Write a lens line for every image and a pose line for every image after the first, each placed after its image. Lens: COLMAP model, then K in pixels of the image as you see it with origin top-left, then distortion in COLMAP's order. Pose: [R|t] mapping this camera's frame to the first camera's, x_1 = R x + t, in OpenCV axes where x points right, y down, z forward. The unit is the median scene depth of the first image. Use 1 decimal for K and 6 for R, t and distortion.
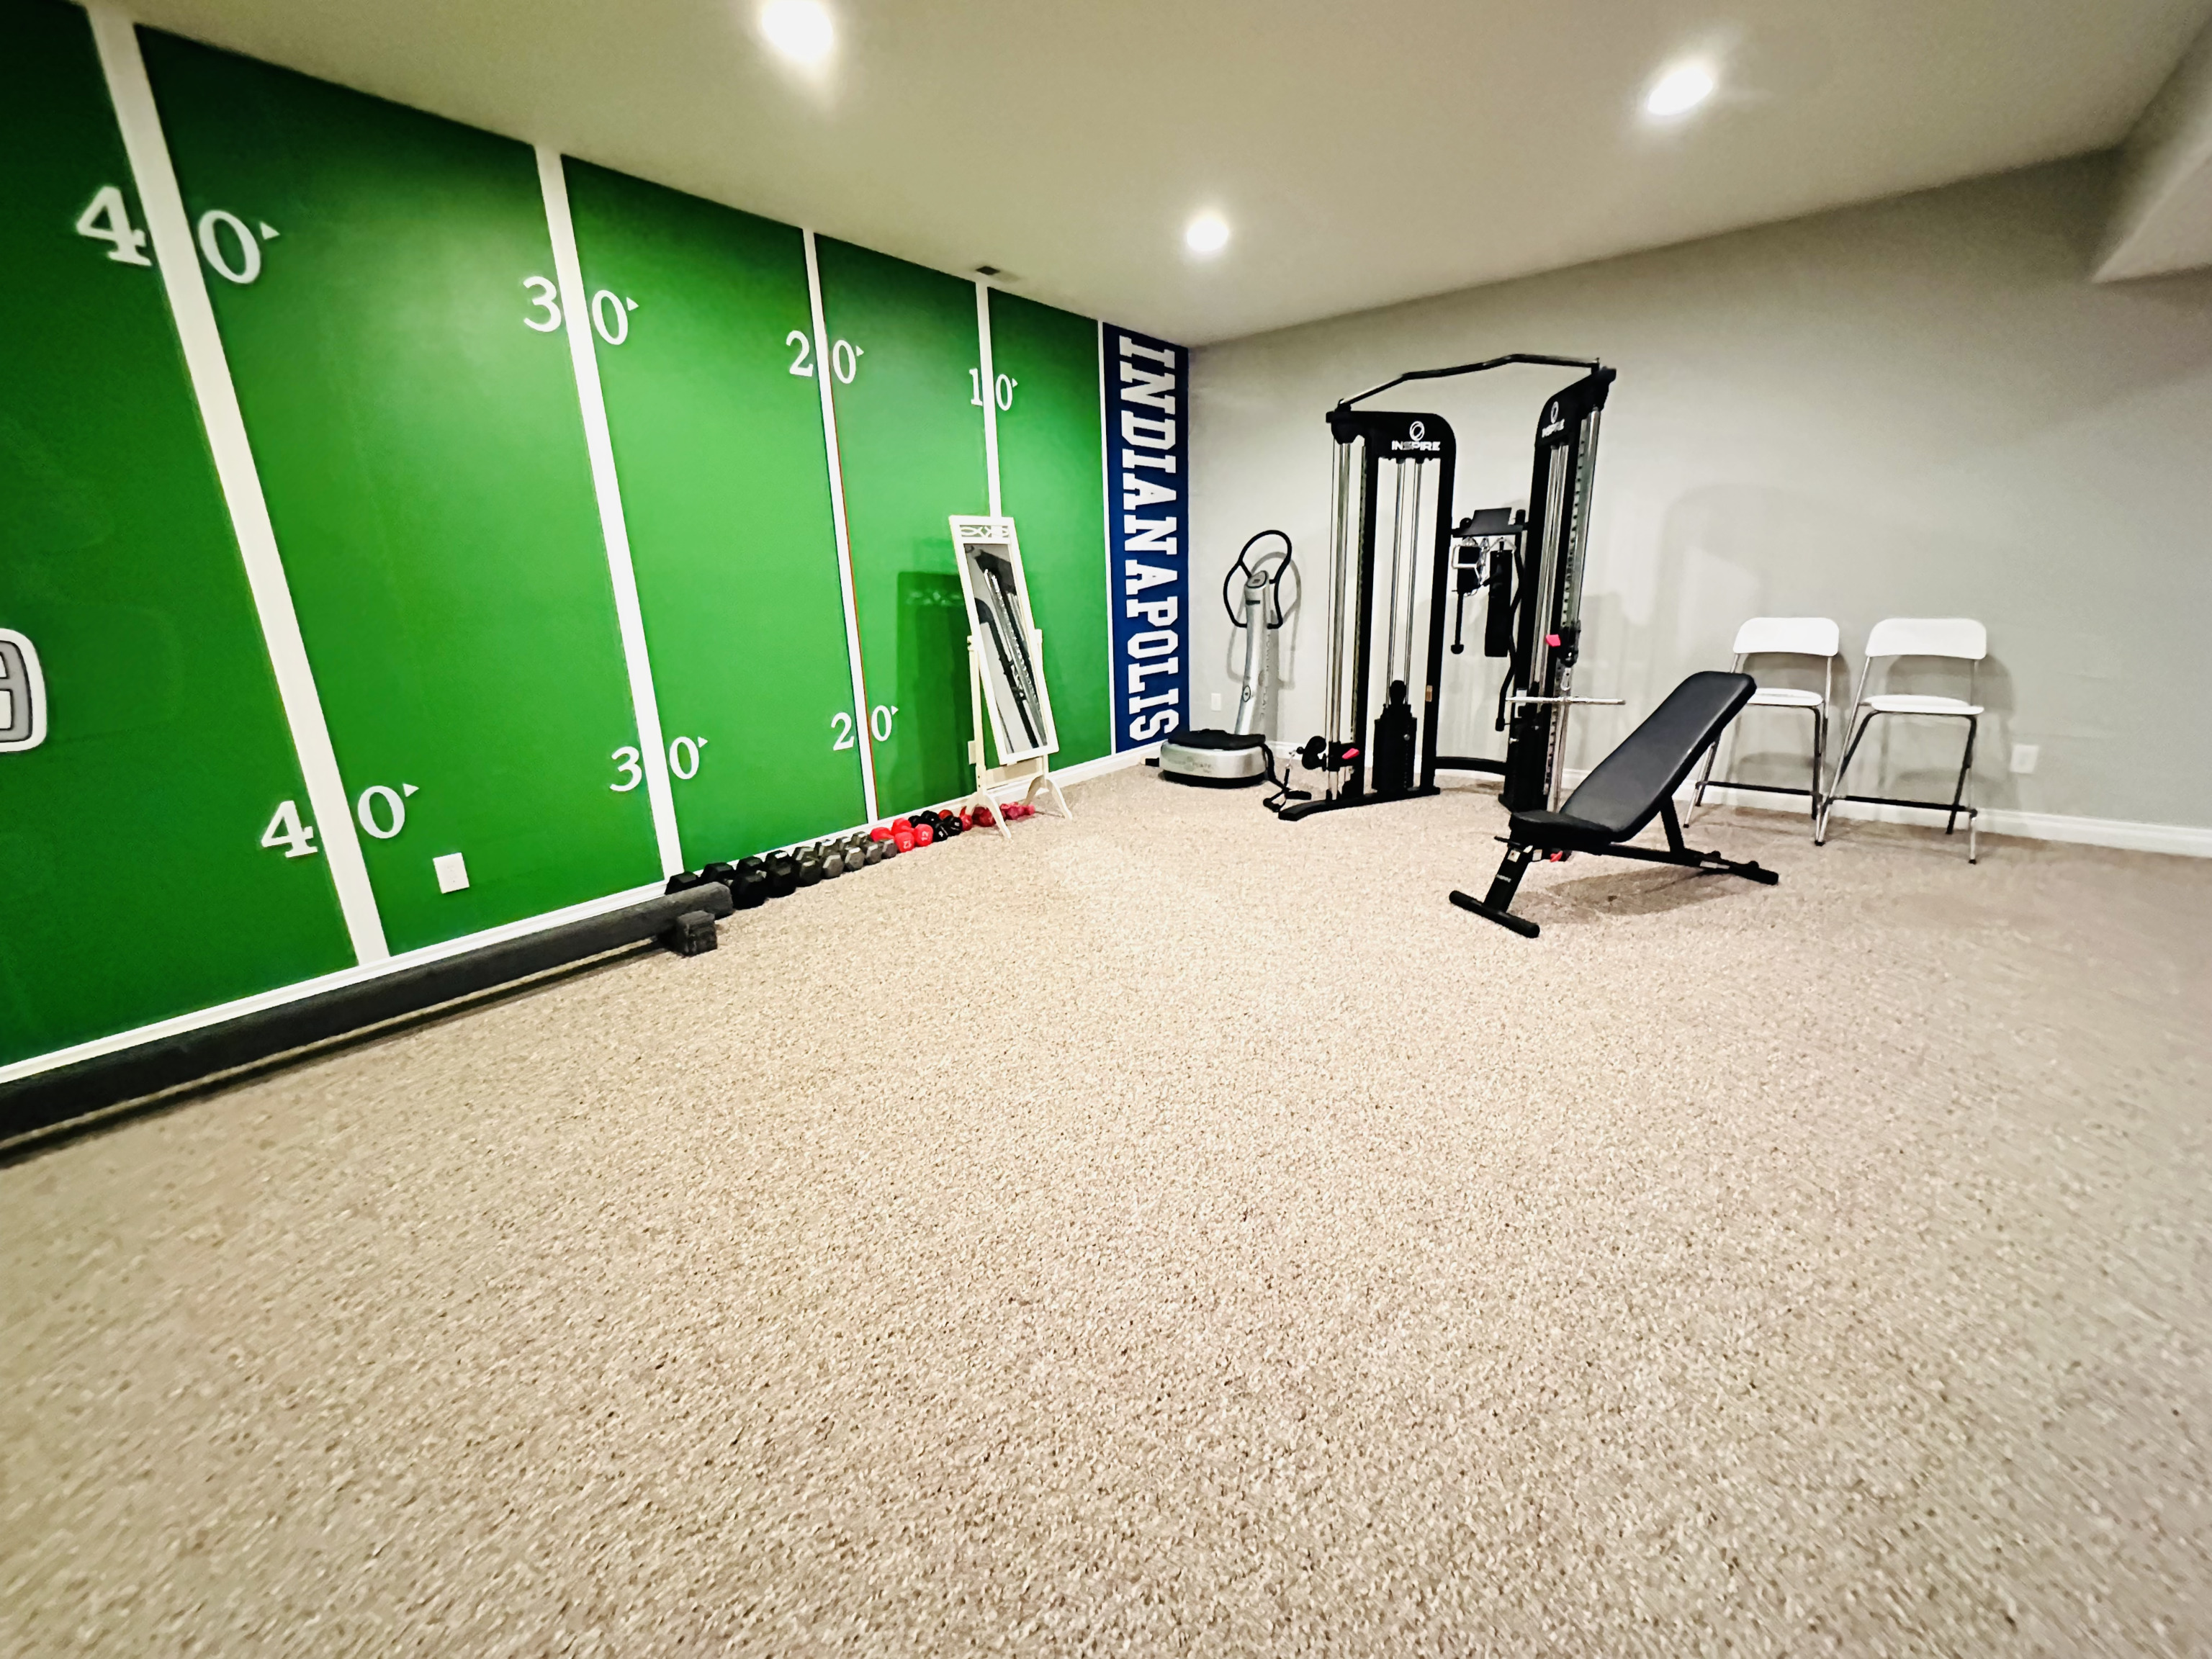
lens RADIAL K [[891.9, 0, 1100.2], [0, 891.9, 828.6], [0, 0, 1]] dist [0.001018, -0.000623]
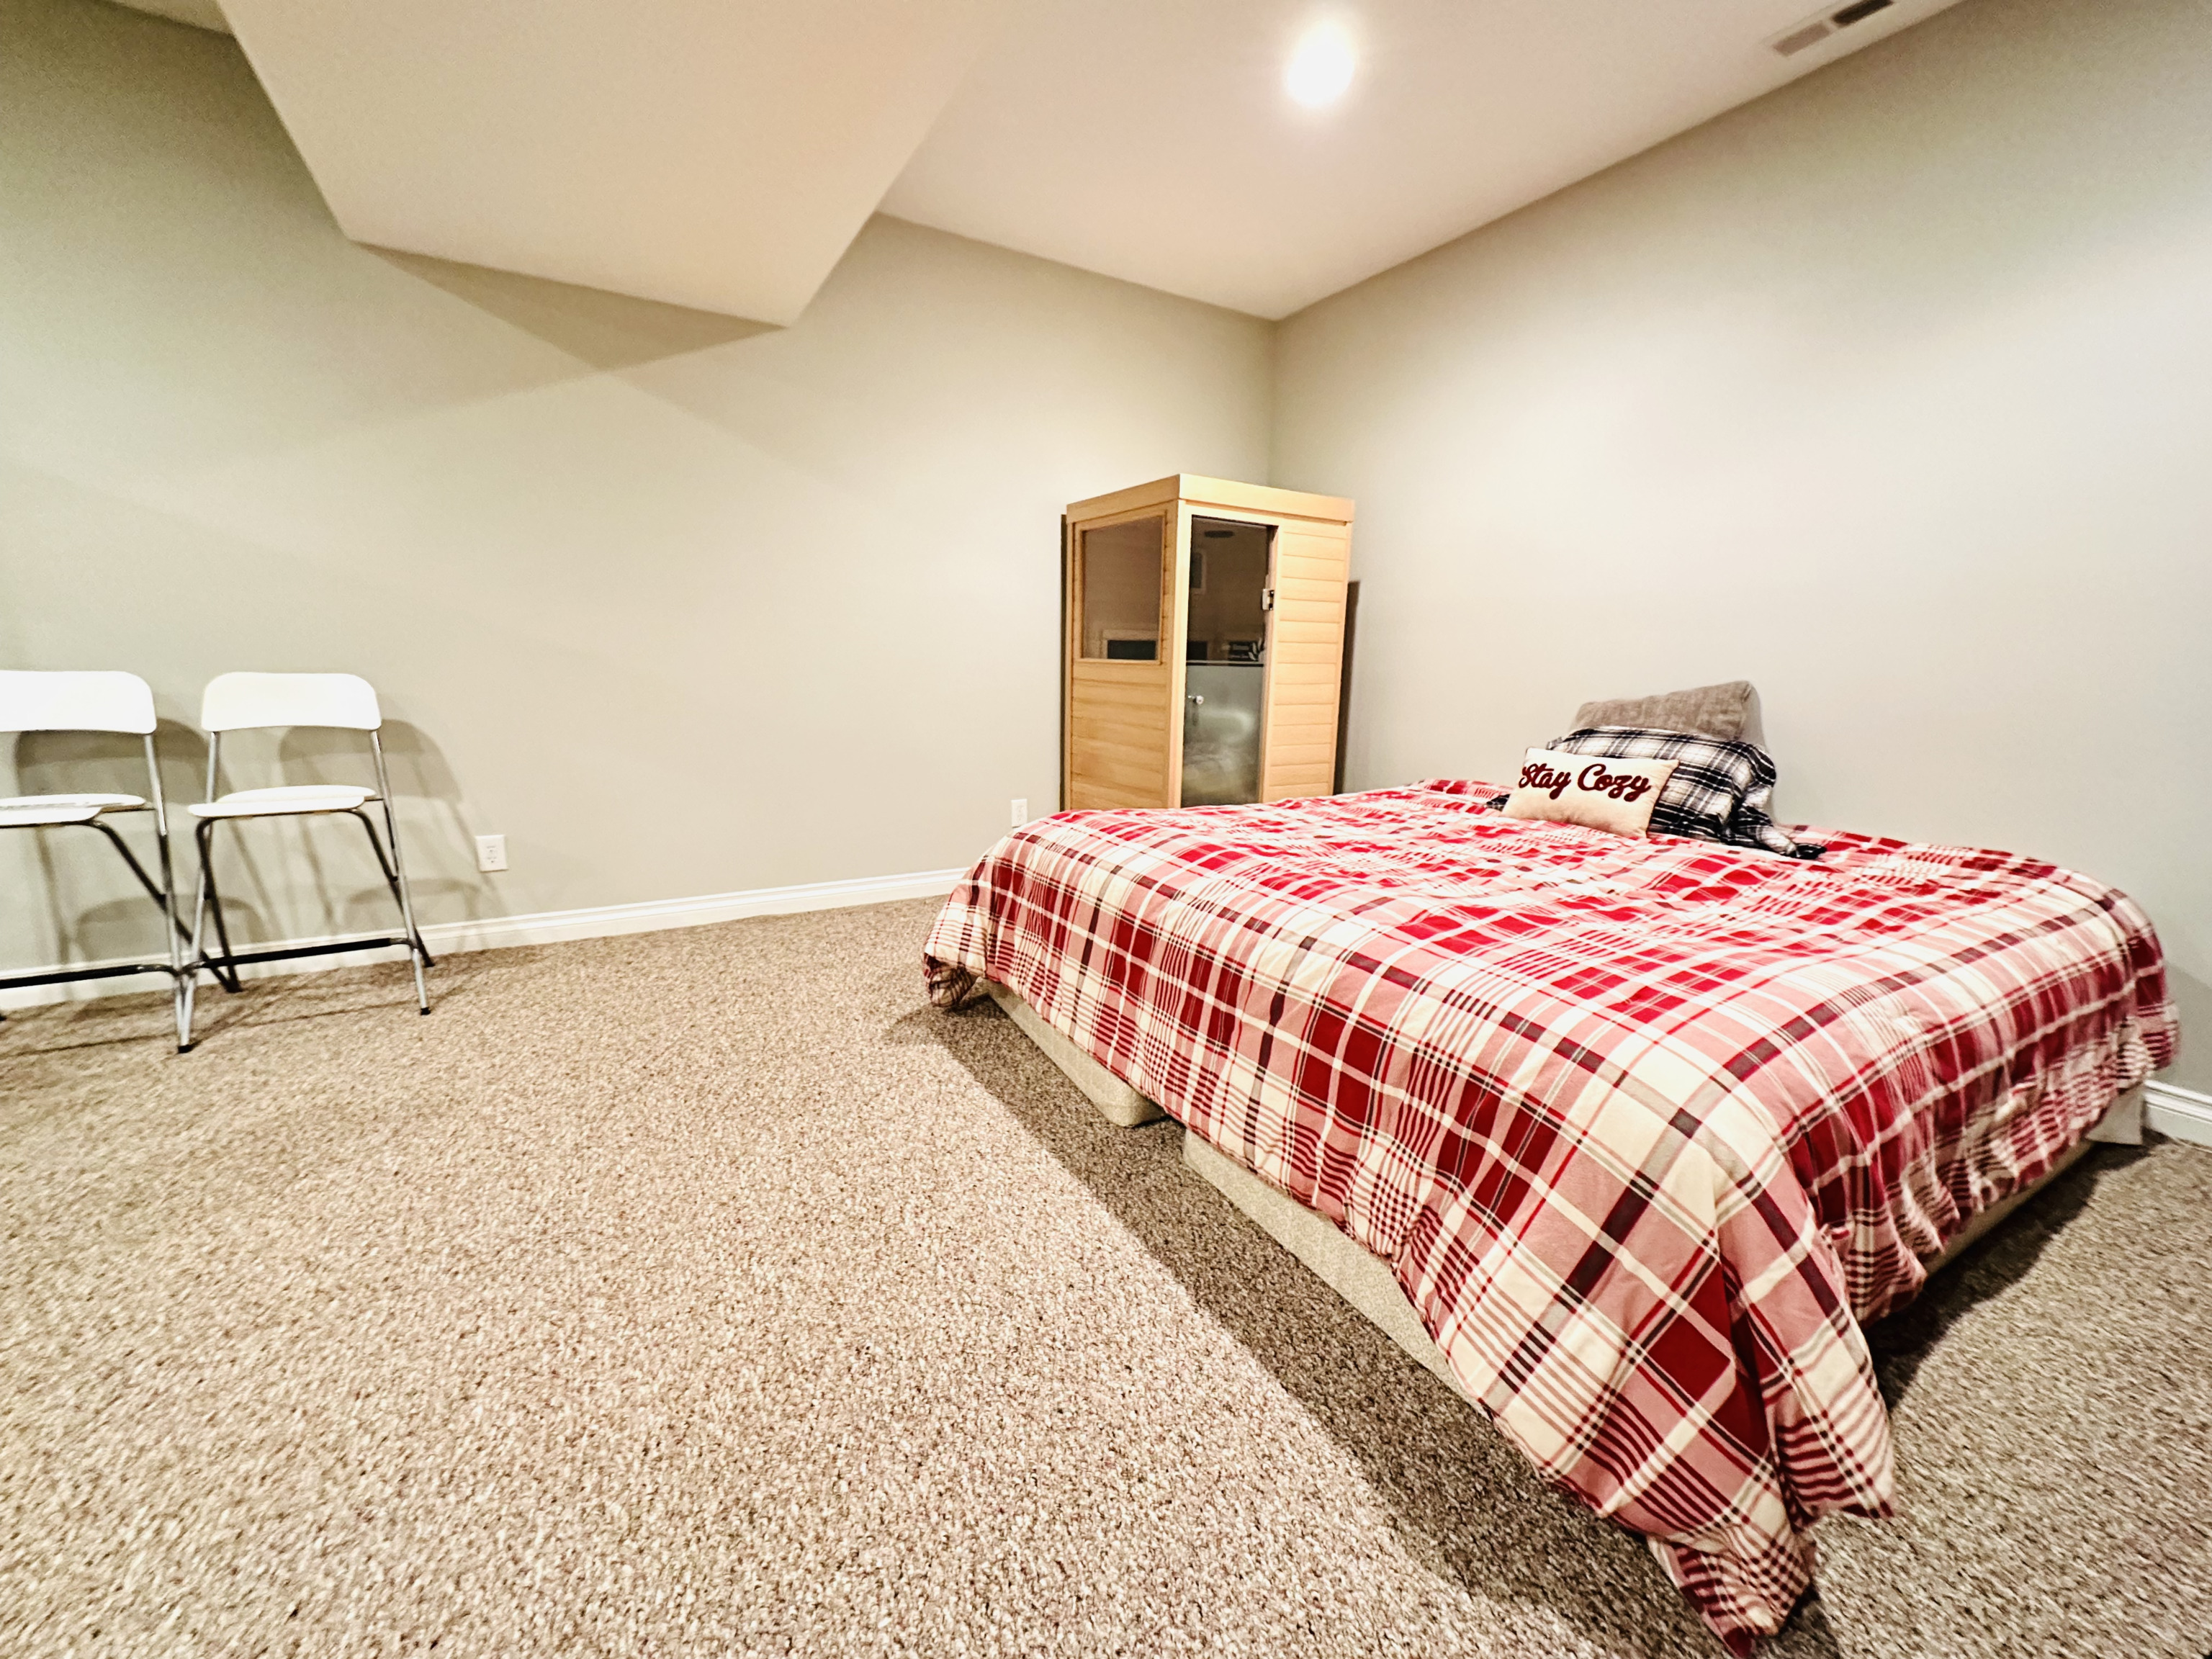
lens RADIAL K [[891.9, 0, 1105.9], [0, 891.9, 827.5], [0, 0, 1]] dist [0.001018, -0.000623]
pose [[0.365411, -0.138230, 0.920525, 0.514446], [0.239427, 0.969597, 0.050556, -0.009239], [-0.899527, 0.201925, 0.387398, 0.211923]]
